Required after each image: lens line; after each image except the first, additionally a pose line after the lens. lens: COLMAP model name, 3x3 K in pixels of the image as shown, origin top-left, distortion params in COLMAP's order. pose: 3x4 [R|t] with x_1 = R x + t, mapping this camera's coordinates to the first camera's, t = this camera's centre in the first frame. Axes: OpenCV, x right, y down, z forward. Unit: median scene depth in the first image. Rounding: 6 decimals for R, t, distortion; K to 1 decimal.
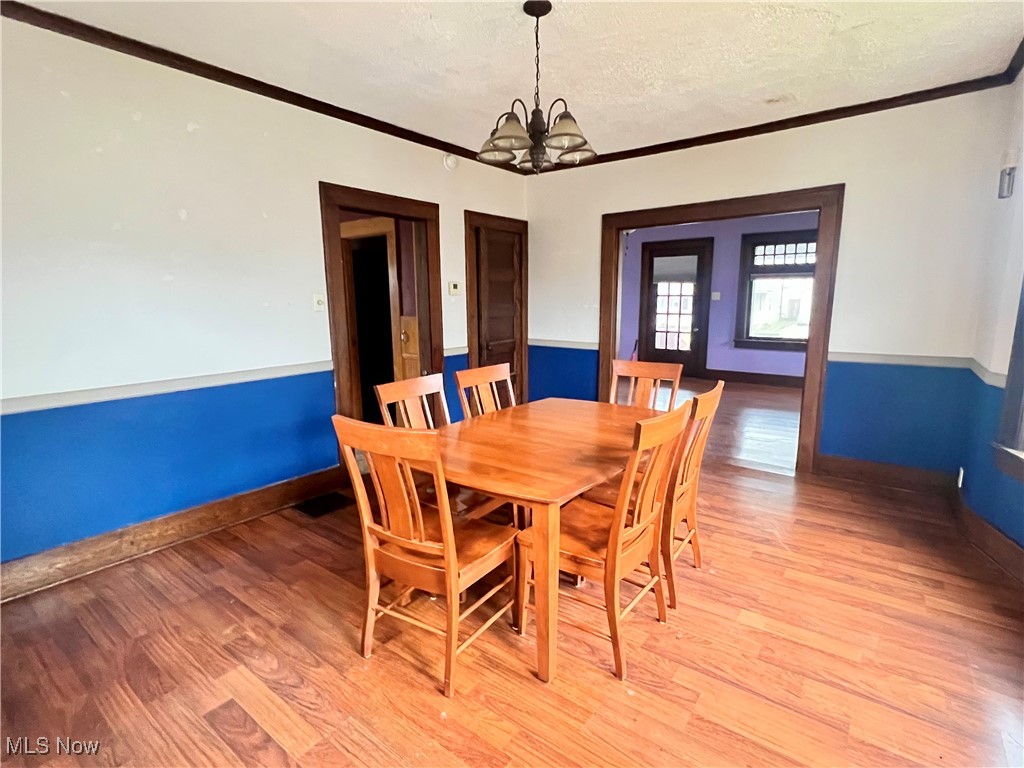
lens RADIAL K [[508.9, 0, 512.6], [0, 508.9, 390.6], [0, 0, 1]] dist [0.000821, 0.000966]
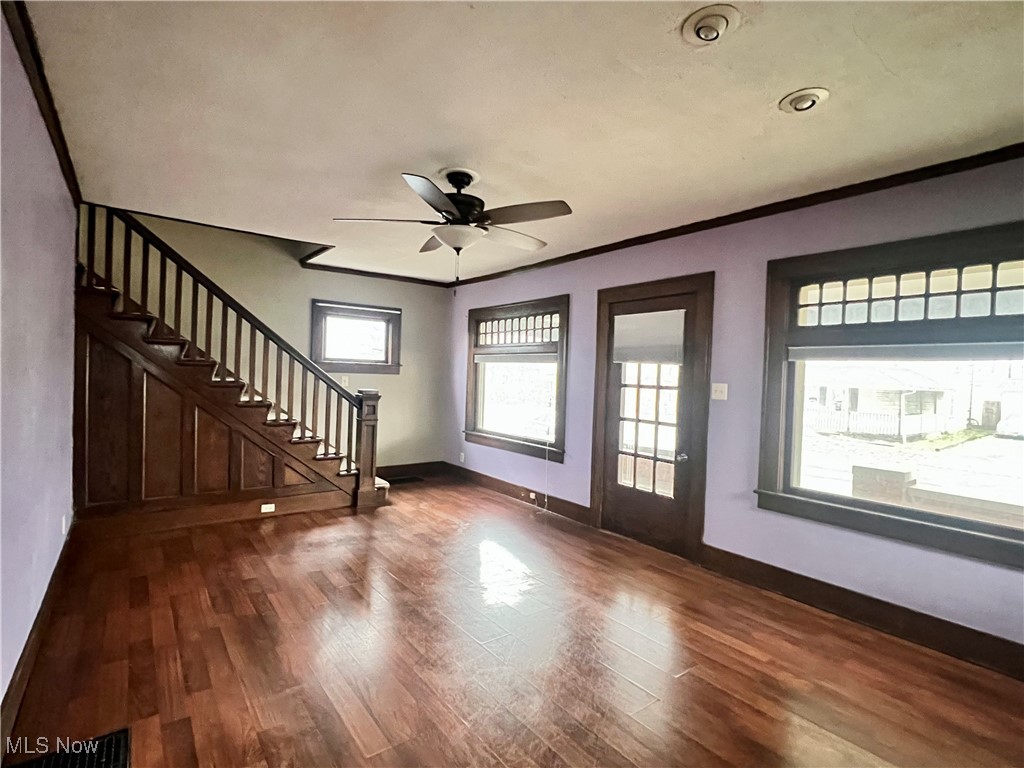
lens RADIAL K [[508.9, 0, 516.2], [0, 508.9, 386.8], [0, 0, 1]] dist [0.000821, 0.000966]
pose [[0.964828, 0.048623, -0.258345, 0.332240], [-0.091092, 0.983697, -0.155054, -0.097343], [0.246594, 0.173134, 0.953528, 0.491616]]
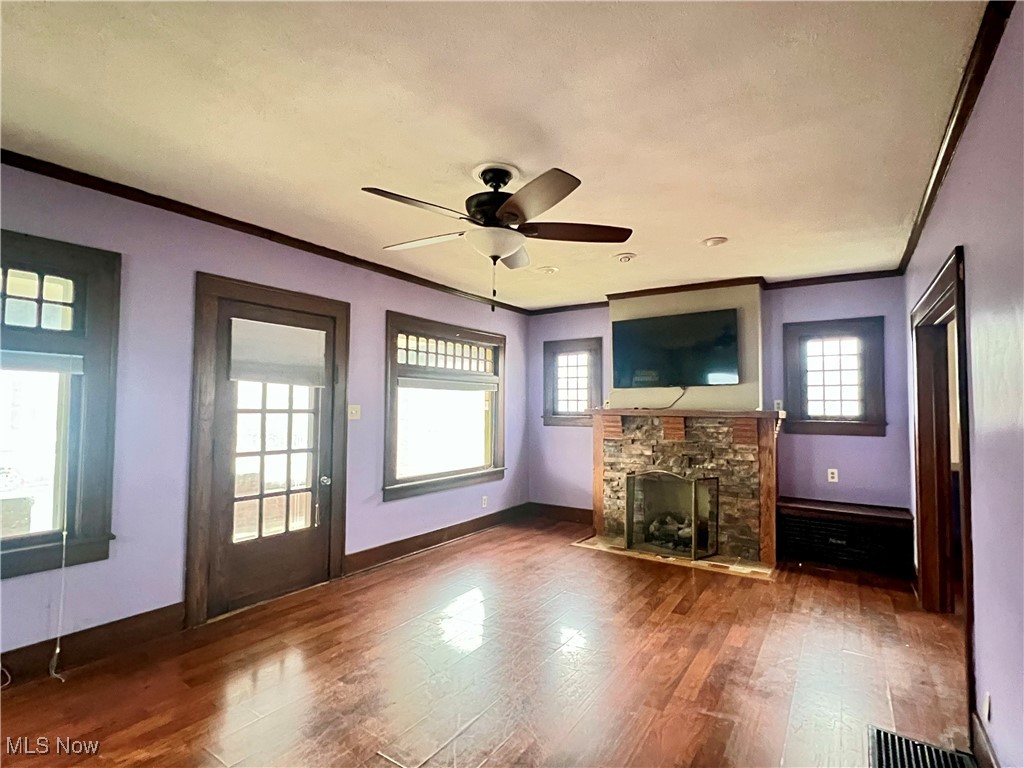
lens RADIAL K [[508.9, 0, 515.2], [0, 508.9, 382.2], [0, 0, 1]] dist [0.000821, 0.000966]
pose [[-0.066947, 0.059317, 0.995992, -0.138917], [0.174606, 0.983524, -0.046839, -0.159182], [-0.982360, 0.170770, -0.076201, 0.852748]]
